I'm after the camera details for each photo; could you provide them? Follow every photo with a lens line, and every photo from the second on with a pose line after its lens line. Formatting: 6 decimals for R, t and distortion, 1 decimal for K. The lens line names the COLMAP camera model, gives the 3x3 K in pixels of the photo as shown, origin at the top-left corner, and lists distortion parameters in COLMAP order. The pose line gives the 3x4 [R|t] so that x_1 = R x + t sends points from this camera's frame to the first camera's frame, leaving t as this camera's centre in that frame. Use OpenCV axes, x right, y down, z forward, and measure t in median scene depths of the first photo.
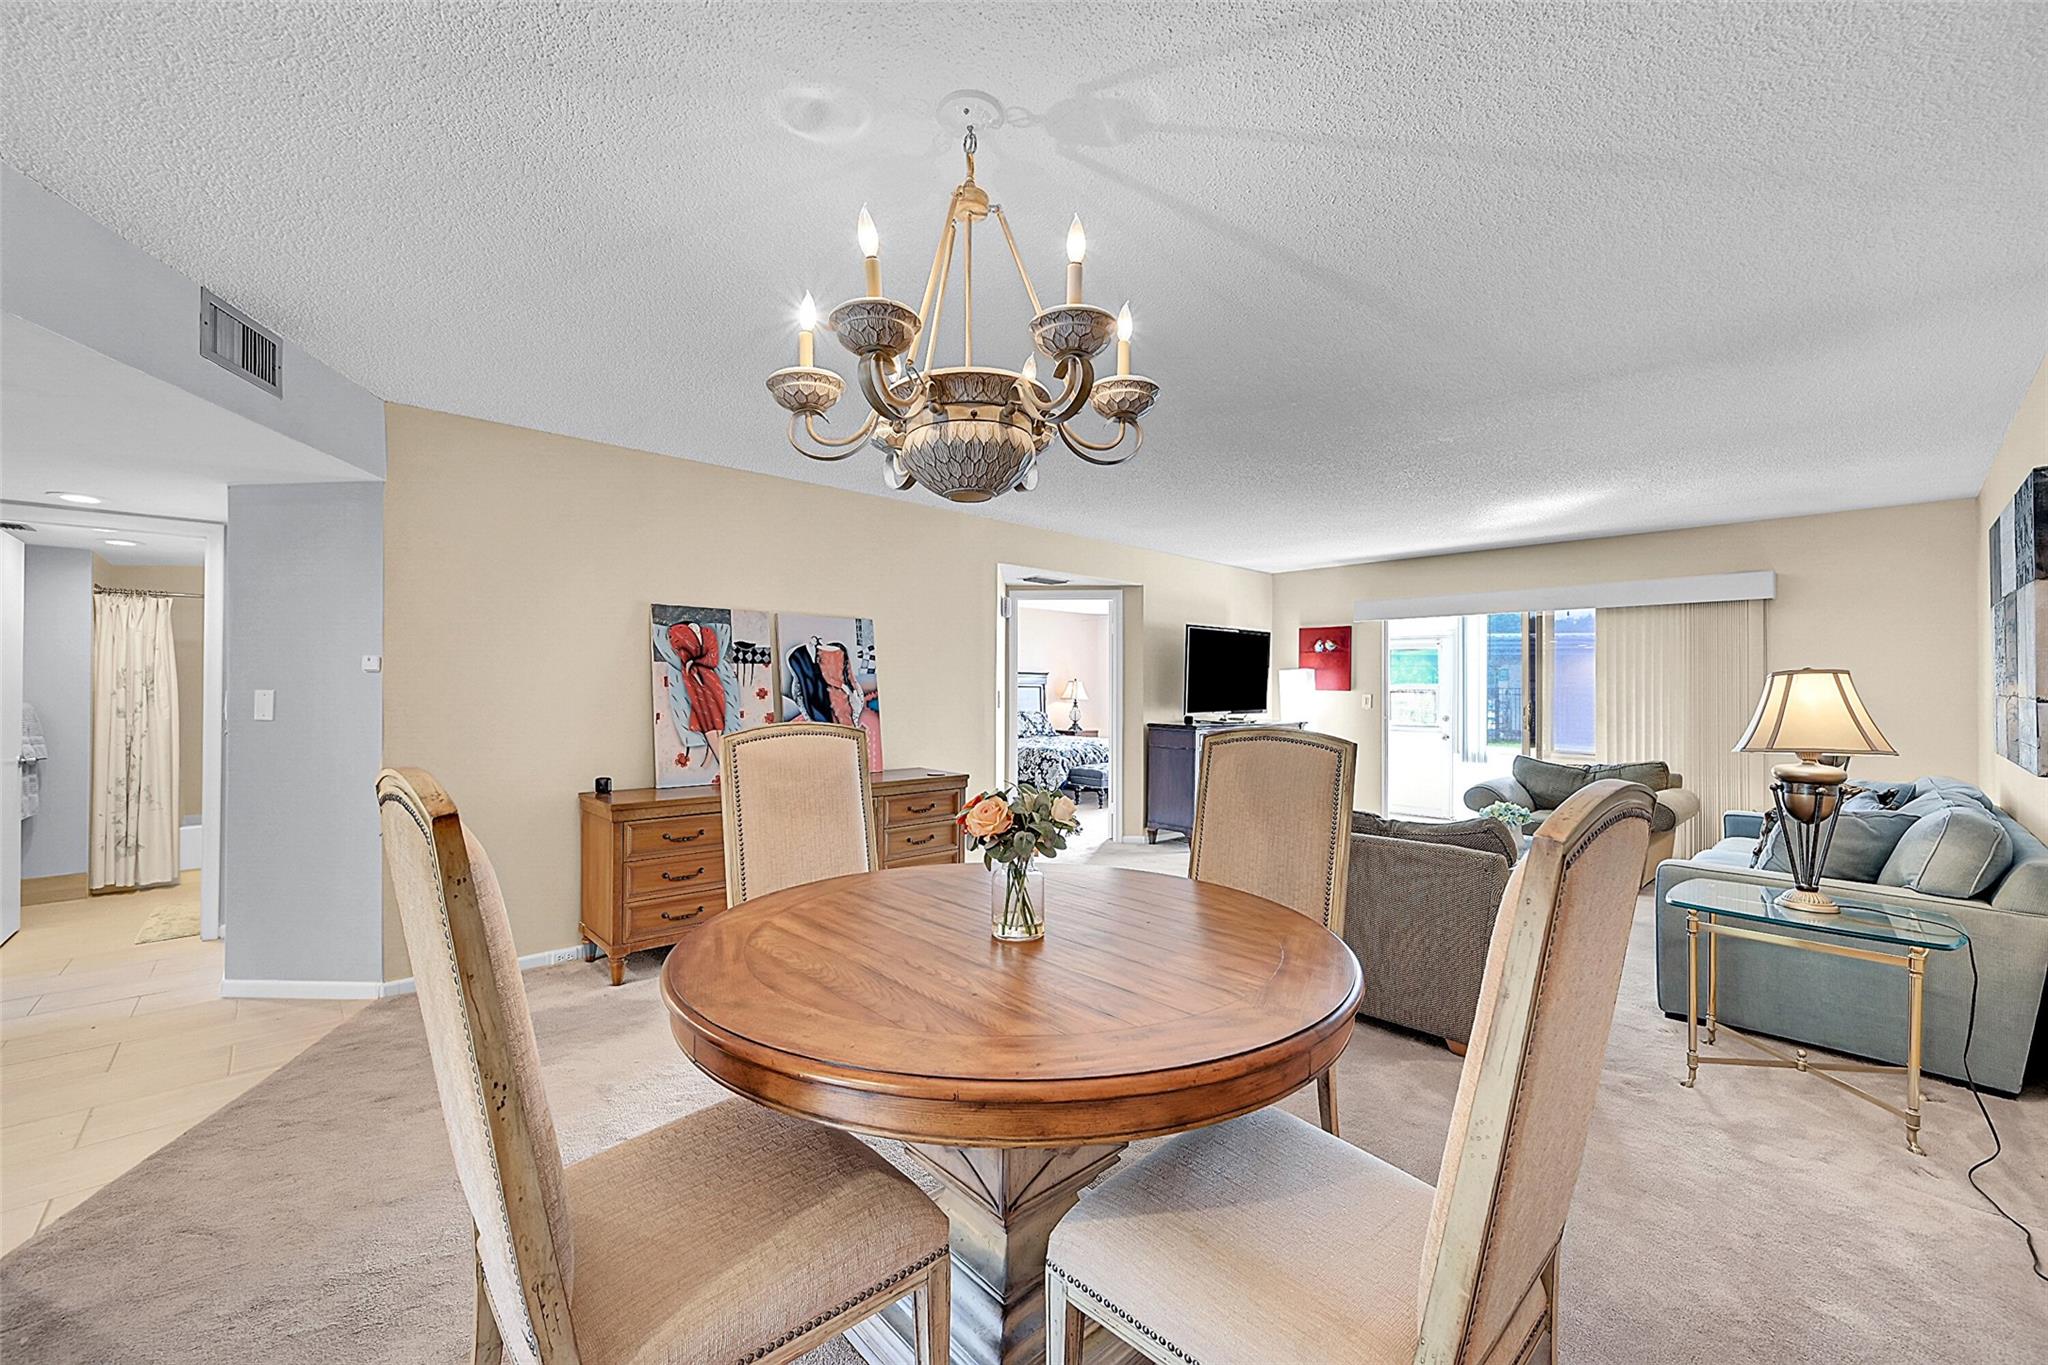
lens RADIAL K [[812.5, 0, 1021.5], [0, 812.5, 686.3], [0, 0, 1]] dist [-0.002900, -0.000090]
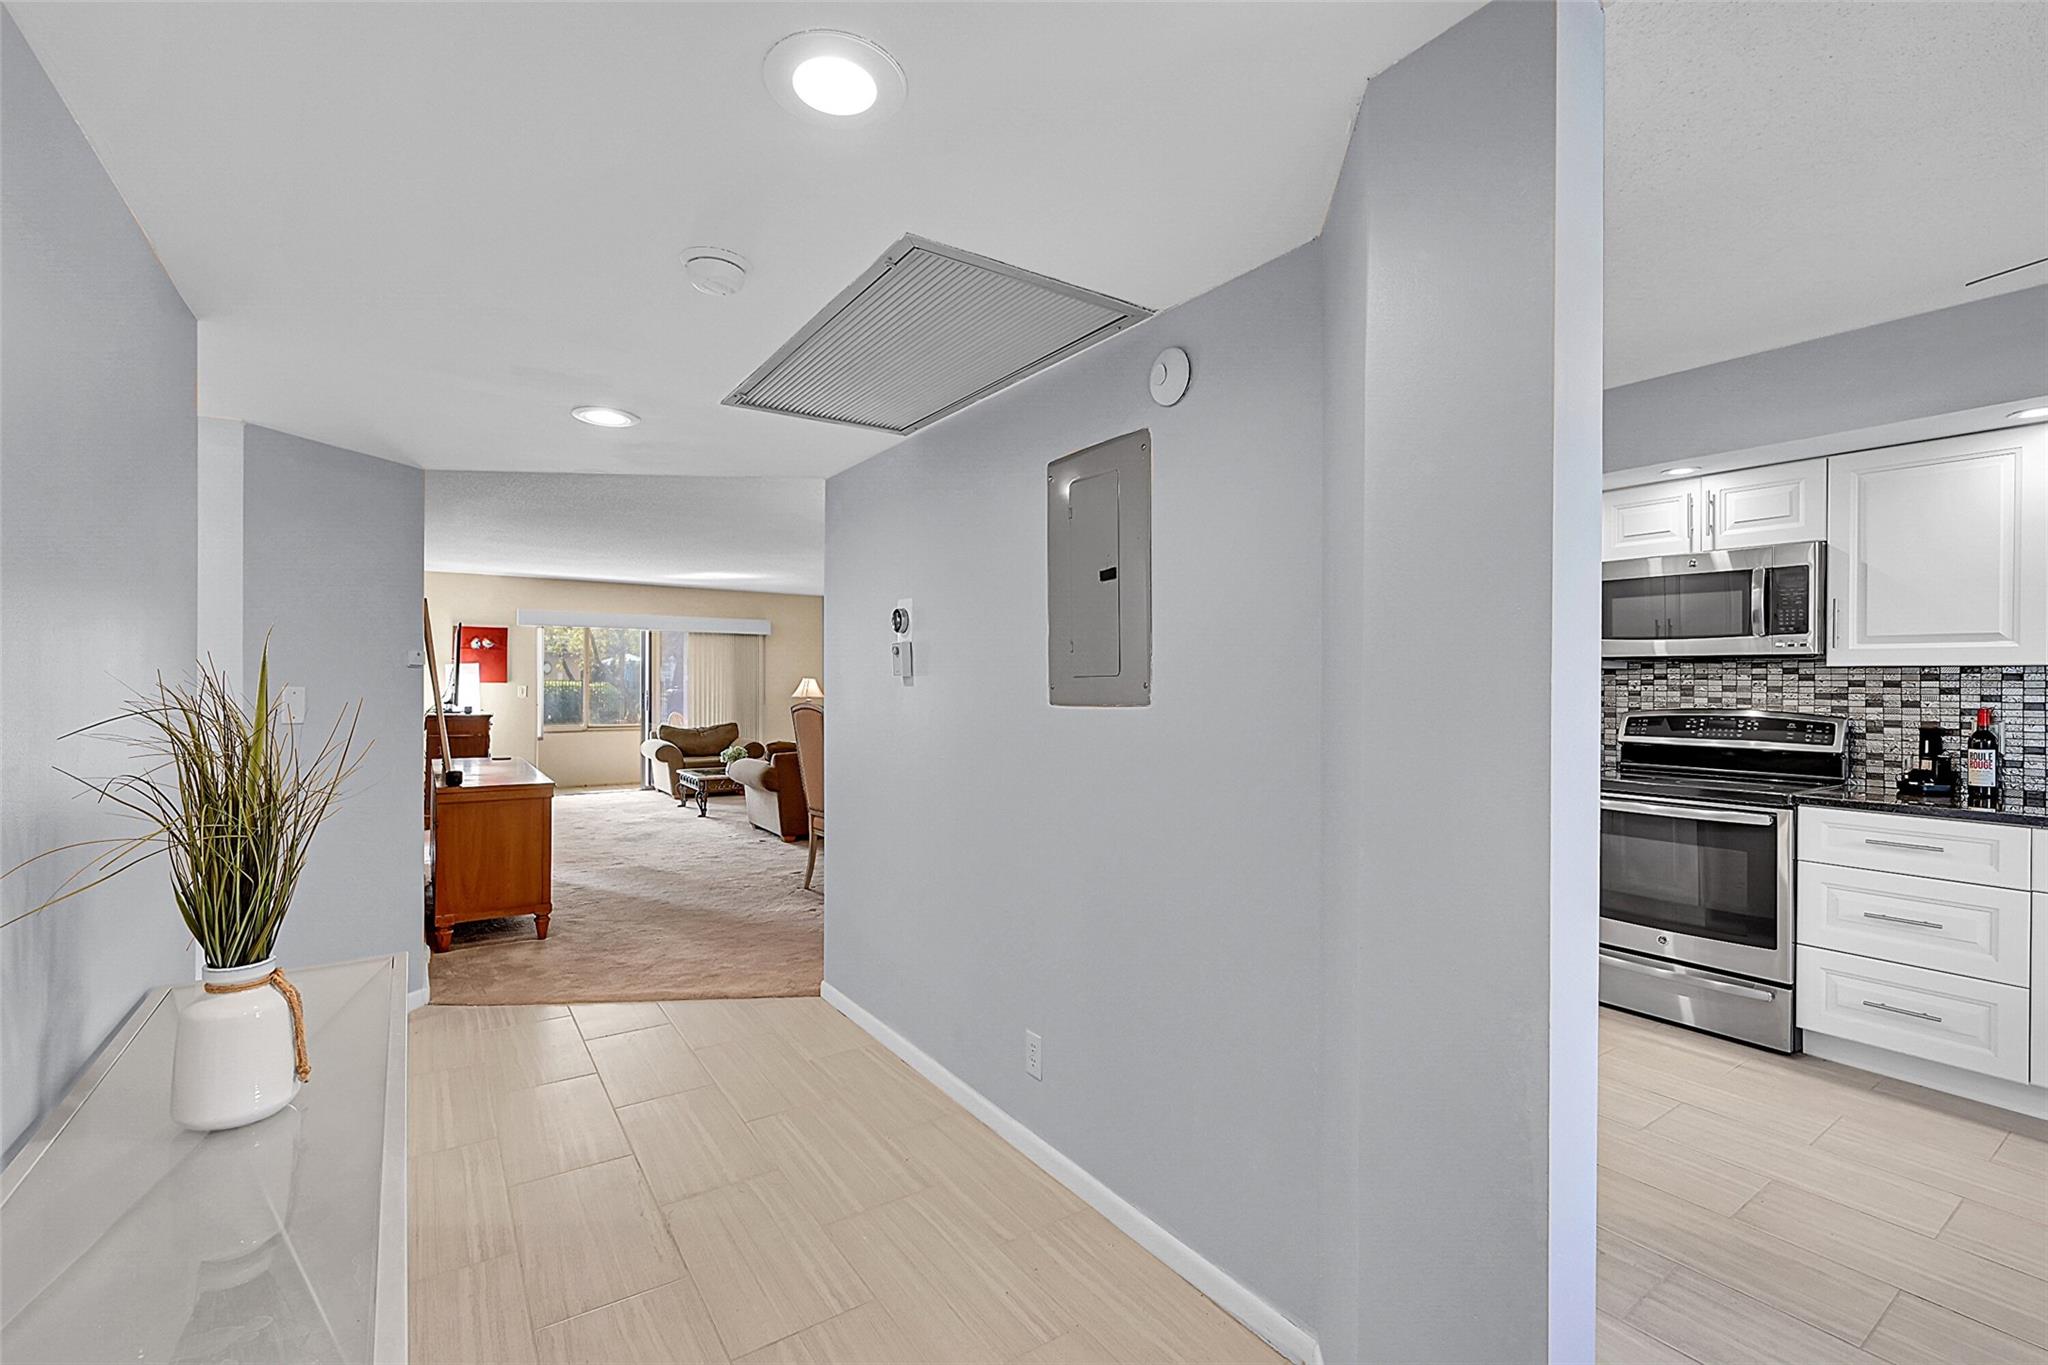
lens RADIAL K [[895.3, 0, 1017.0], [0, 895.3, 684.7], [0, 0, 1]] dist [-0.004405, -0.000078]
pose [[0.167375, -0.003769, 0.985886, -1.319524], [-0.008384, 0.999951, 0.005246, -0.007474], [-0.985858, -0.009144, 0.167335, 0.075327]]
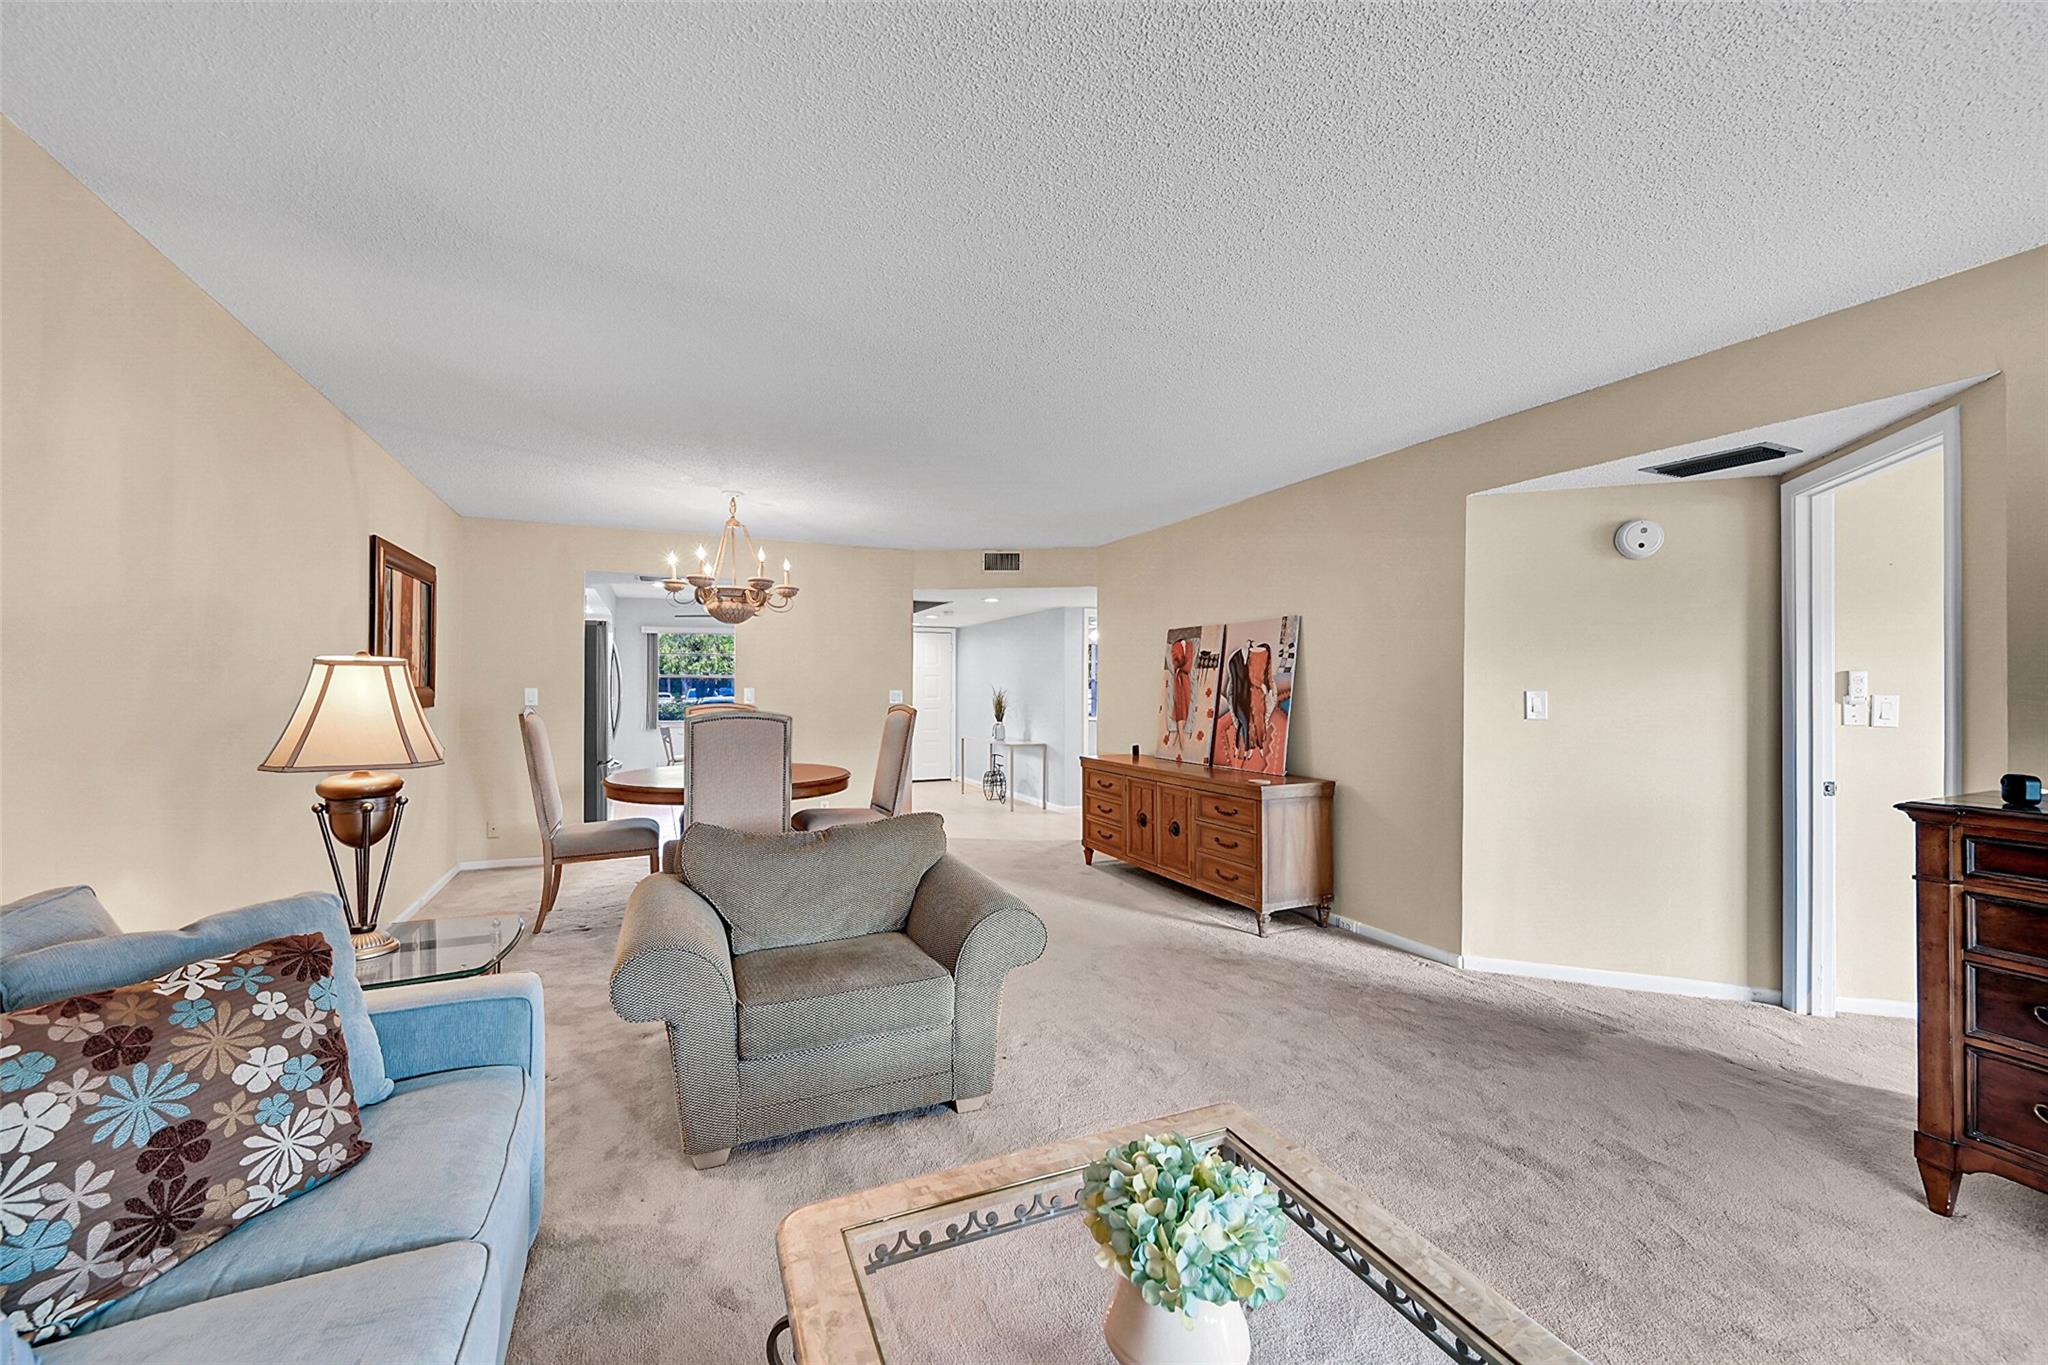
lens RADIAL K [[812.5, 0, 1014.0], [0, 812.5, 680.1], [0, 0, 1]] dist [-0.002900, -0.000090]
pose [[-0.338007, -0.014875, -0.941026, 0.912045], [-0.000381, 0.999877, -0.015669, 0.009422], [0.941143, -0.004938, -0.337971, 1.132659]]
